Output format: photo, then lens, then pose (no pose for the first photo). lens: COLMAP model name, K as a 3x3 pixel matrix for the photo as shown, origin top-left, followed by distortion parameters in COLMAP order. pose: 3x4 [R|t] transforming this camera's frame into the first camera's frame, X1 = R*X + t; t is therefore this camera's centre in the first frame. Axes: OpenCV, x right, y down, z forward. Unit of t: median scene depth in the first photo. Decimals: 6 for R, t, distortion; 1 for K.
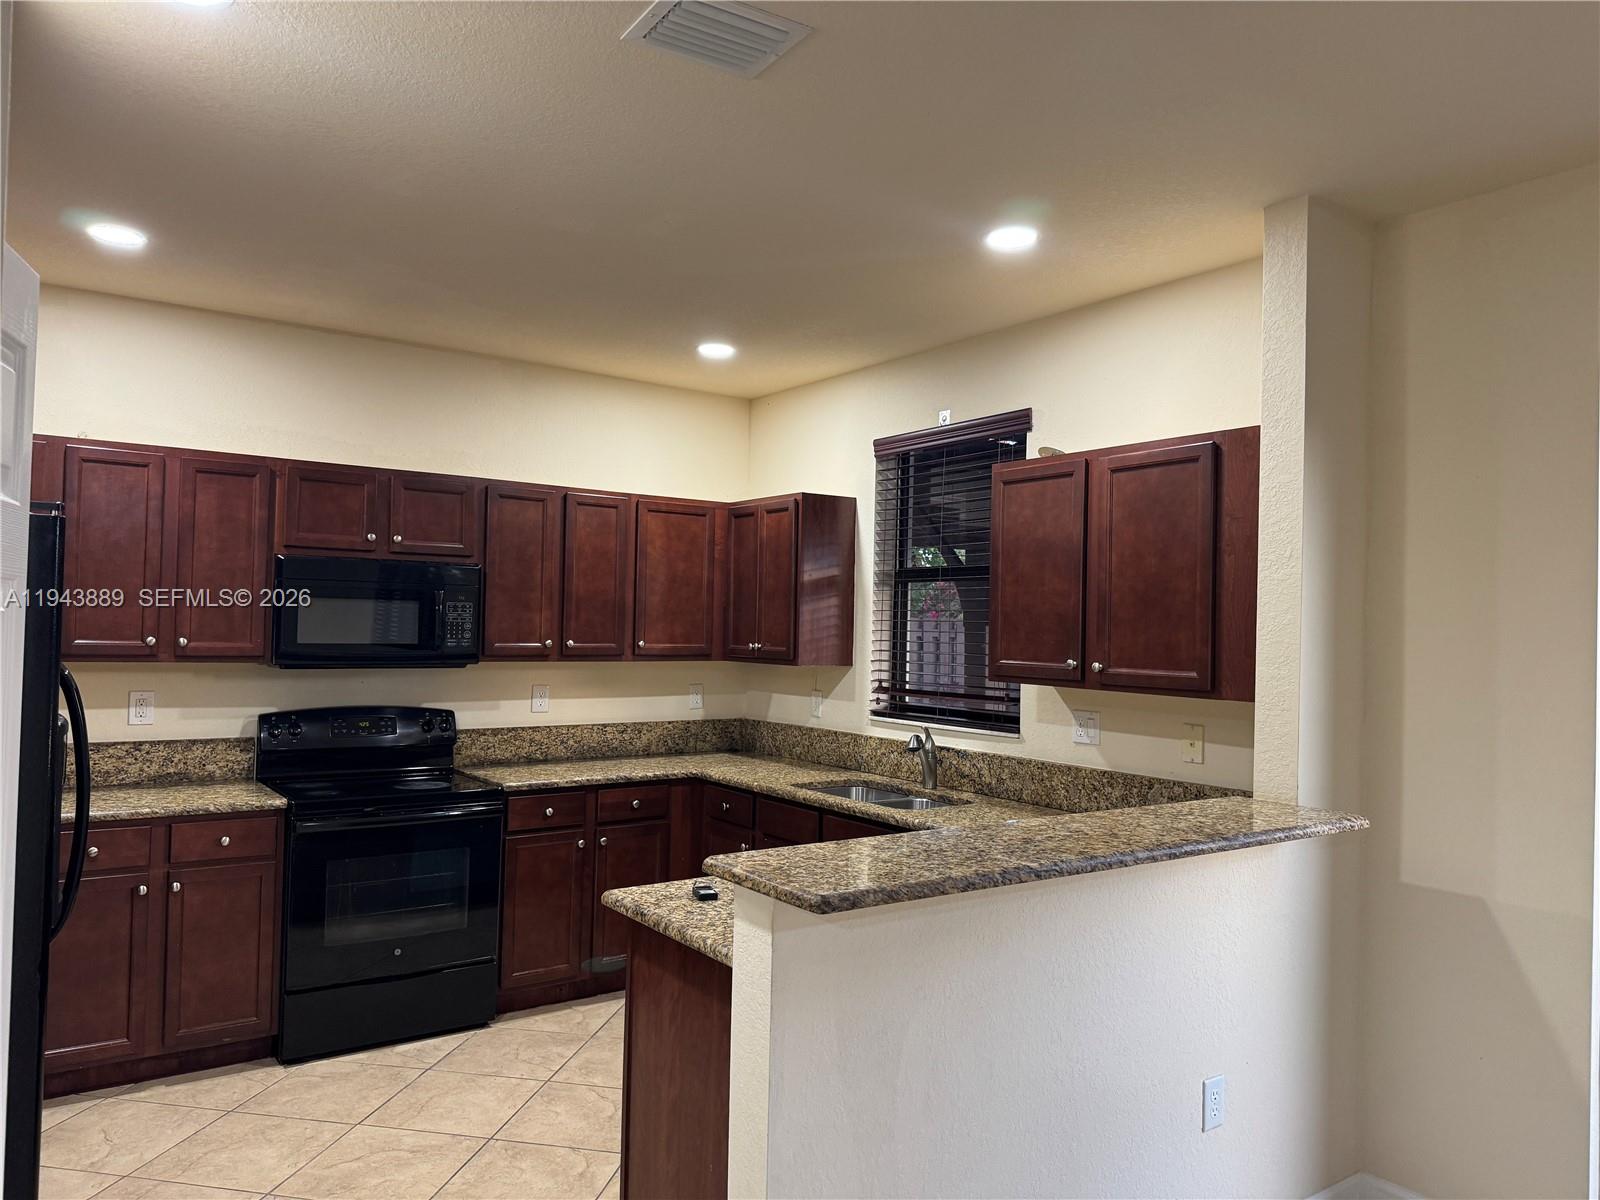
lens RADIAL K [[1099.0, 0, 800.7], [0, 1099.0, 613.9], [0, 0, 1]] dist [0.091051, -0.126286]
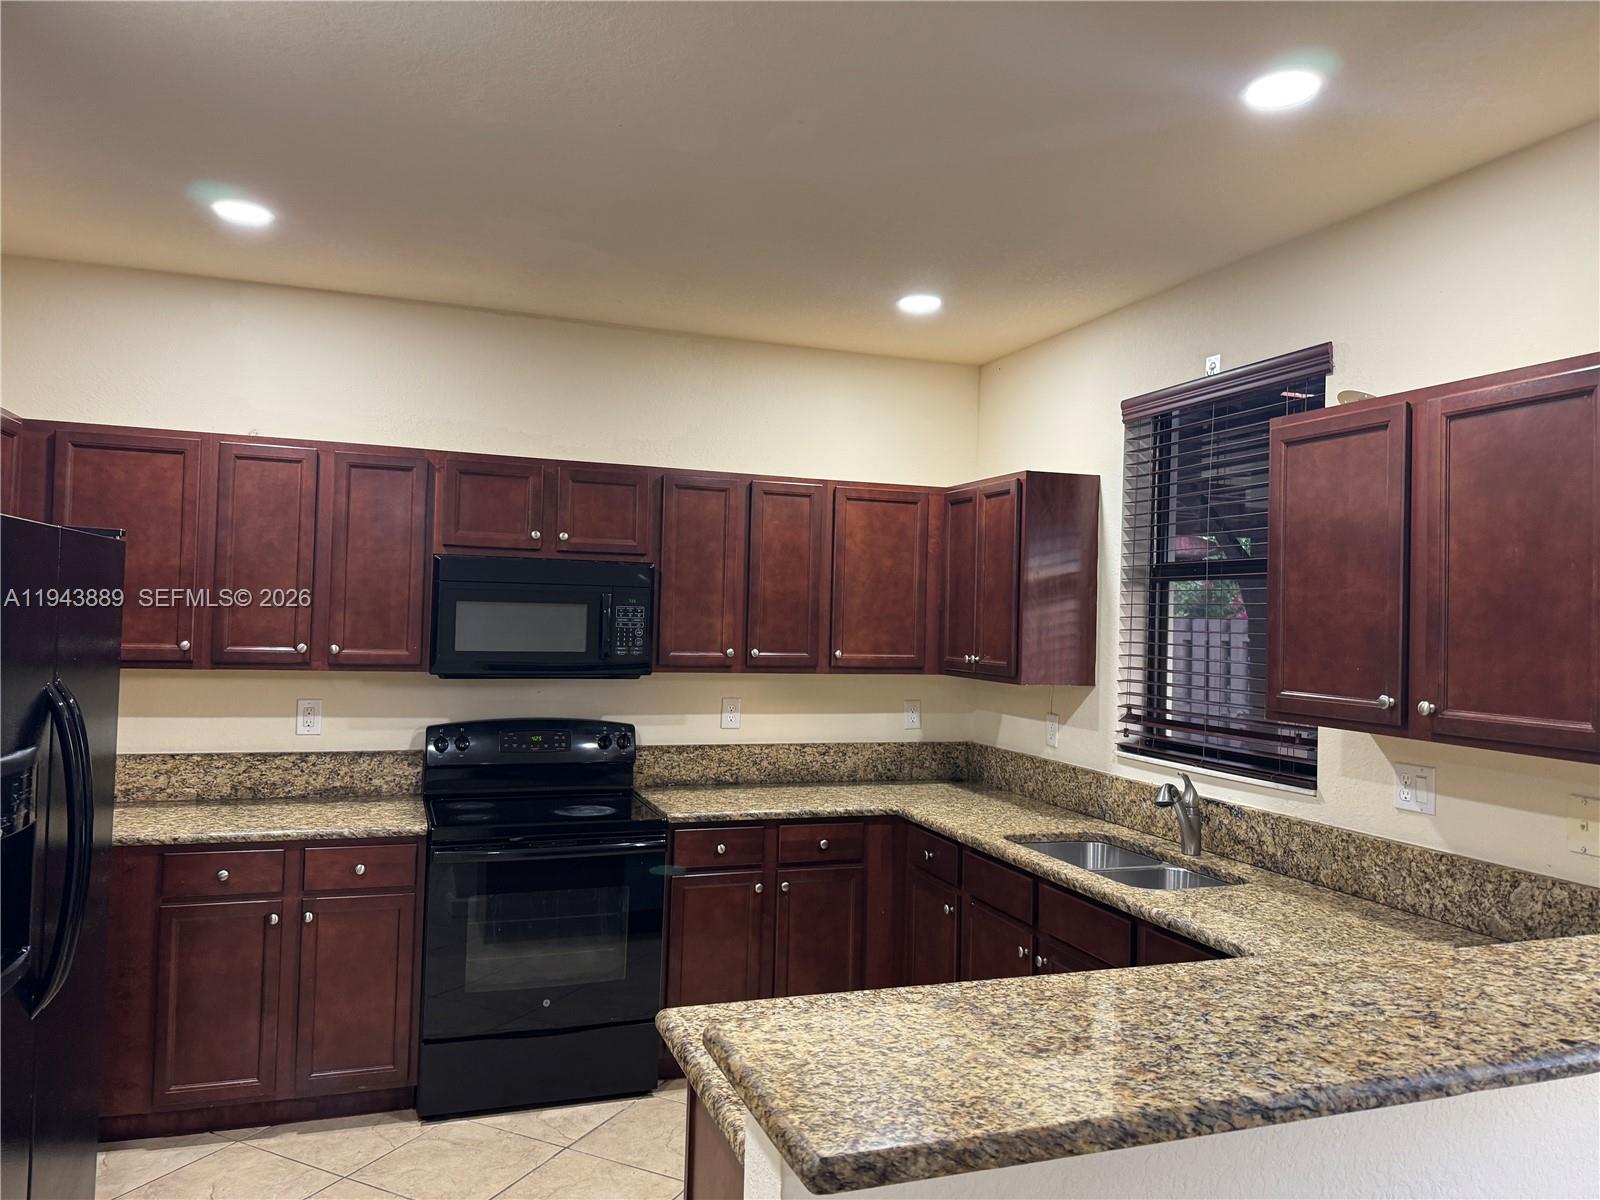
lens RADIAL K [[1157.9, 0, 755.1], [0, 1157.9, 600.2], [0, 0, 1]] dist [0.135033, -0.248033]
pose [[0.962079, 0.000261, -0.272772, 0.046537], [-0.003161, 0.999943, -0.010192, -0.006151], [0.272754, 0.010668, 0.962025, 0.130135]]
